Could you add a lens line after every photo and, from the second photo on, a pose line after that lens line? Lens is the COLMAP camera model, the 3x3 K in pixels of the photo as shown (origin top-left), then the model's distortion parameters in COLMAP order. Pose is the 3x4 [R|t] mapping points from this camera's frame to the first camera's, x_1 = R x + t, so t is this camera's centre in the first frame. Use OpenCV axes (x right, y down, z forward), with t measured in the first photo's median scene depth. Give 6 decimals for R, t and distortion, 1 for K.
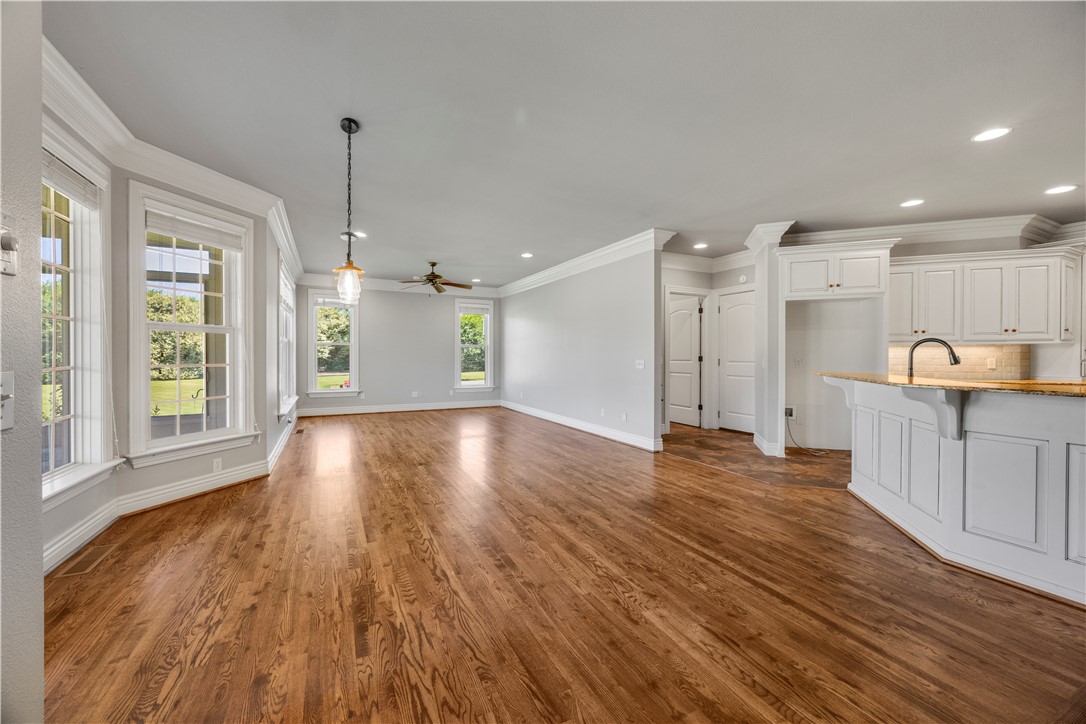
lens RADIAL K [[407.8, 0, 537.1], [0, 407.8, 358.0], [0, 0, 1]] dist [-0.004012, 0.000085]
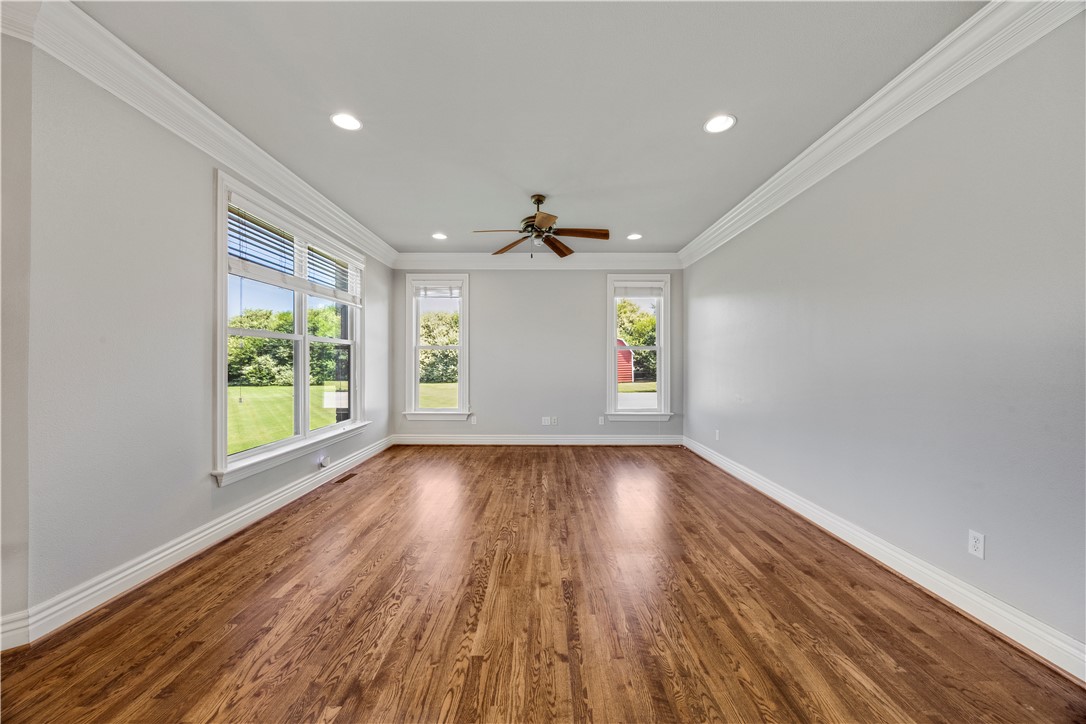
lens RADIAL K [[407.8, 0, 544.3], [0, 407.8, 360.6], [0, 0, 1]] dist [-0.004012, 0.000085]
pose [[0.891026, -0.001673, -0.453950, 0.004441], [-0.002786, 0.999954, -0.009153, -0.005958], [0.453944, 0.009420, 0.890980, 0.579307]]
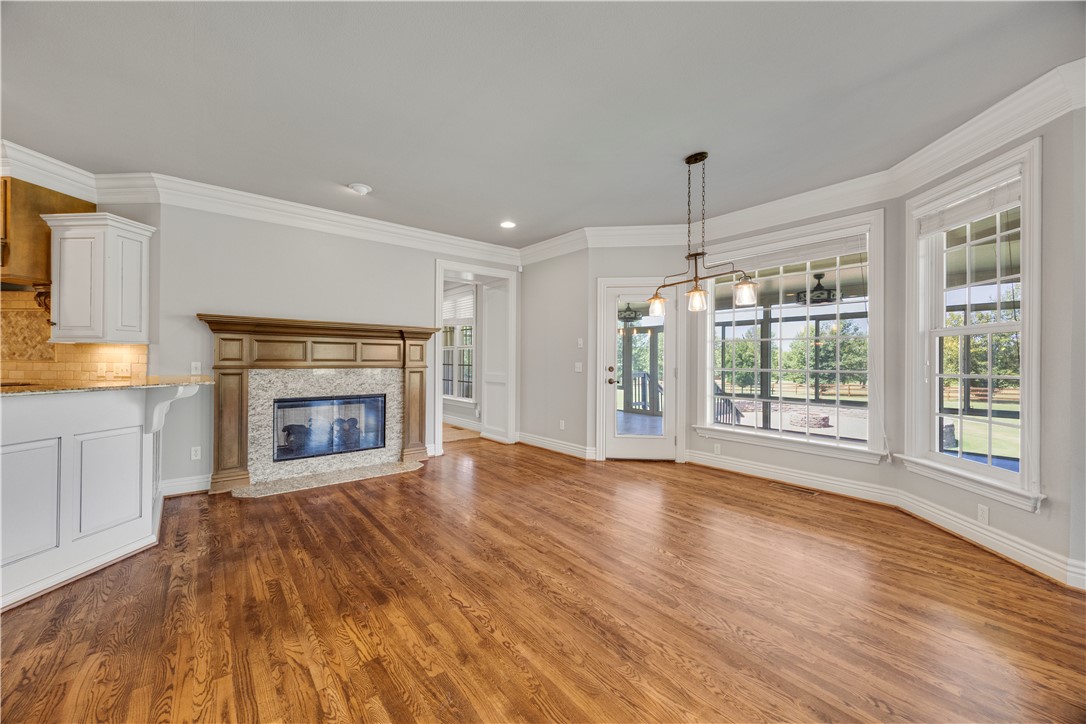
lens RADIAL K [[407.8, 0, 537.2], [0, 407.8, 360.1], [0, 0, 1]] dist [-0.004012, 0.000085]
pose [[-0.976595, -0.009415, -0.214881, 0.163949], [-0.010278, 0.999943, 0.002898, -0.007446], [0.214841, 0.005038, -0.976636, 1.589744]]
